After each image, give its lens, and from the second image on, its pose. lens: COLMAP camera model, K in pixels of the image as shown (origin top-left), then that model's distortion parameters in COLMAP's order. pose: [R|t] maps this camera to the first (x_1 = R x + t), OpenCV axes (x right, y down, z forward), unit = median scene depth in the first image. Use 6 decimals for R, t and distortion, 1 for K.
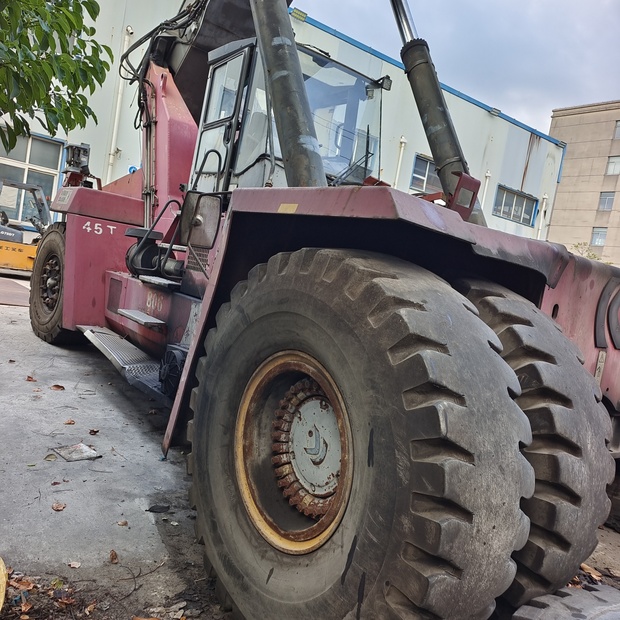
lens RADIAL K [[561.1, 0, 314.8], [0, 561.1, 309.2], [0, 0, 1]] dist [0.020451, 0.037472]
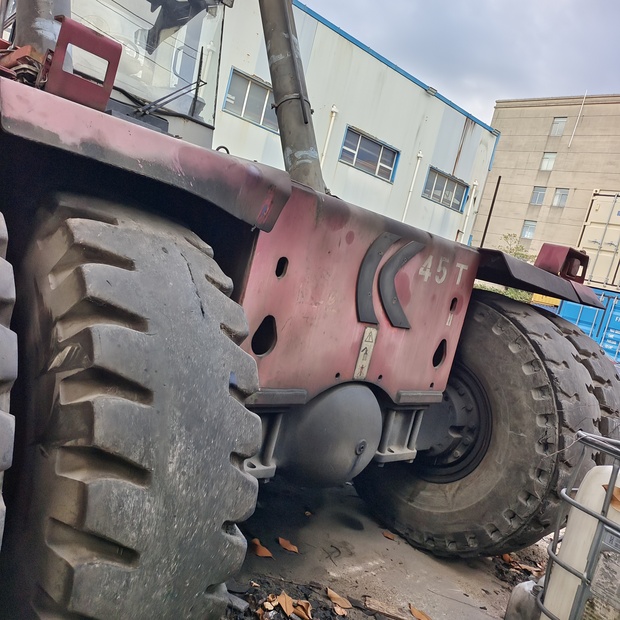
lens RADIAL K [[561.1, 0, 314.8], [0, 561.1, 309.2], [0, 0, 1]] dist [0.020451, 0.037472]
pose [[0.992614, 0.065873, 0.101874, 0.381035], [-0.070261, 0.996722, 0.040100, 0.025038], [-0.098898, -0.046962, 0.993989, 0.261838]]
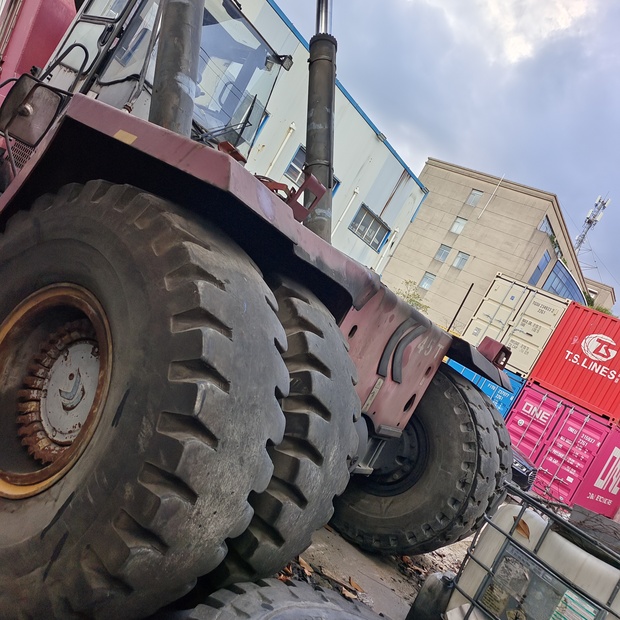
lens RADIAL K [[561.1, 0, 314.8], [0, 561.1, 309.2], [0, 0, 1]] dist [0.020451, 0.037472]
pose [[0.905448, 0.312001, 0.287783, 0.040661], [-0.324615, 0.945838, -0.004103, -0.007977], [-0.273476, -0.089703, 0.957687, 0.006875]]
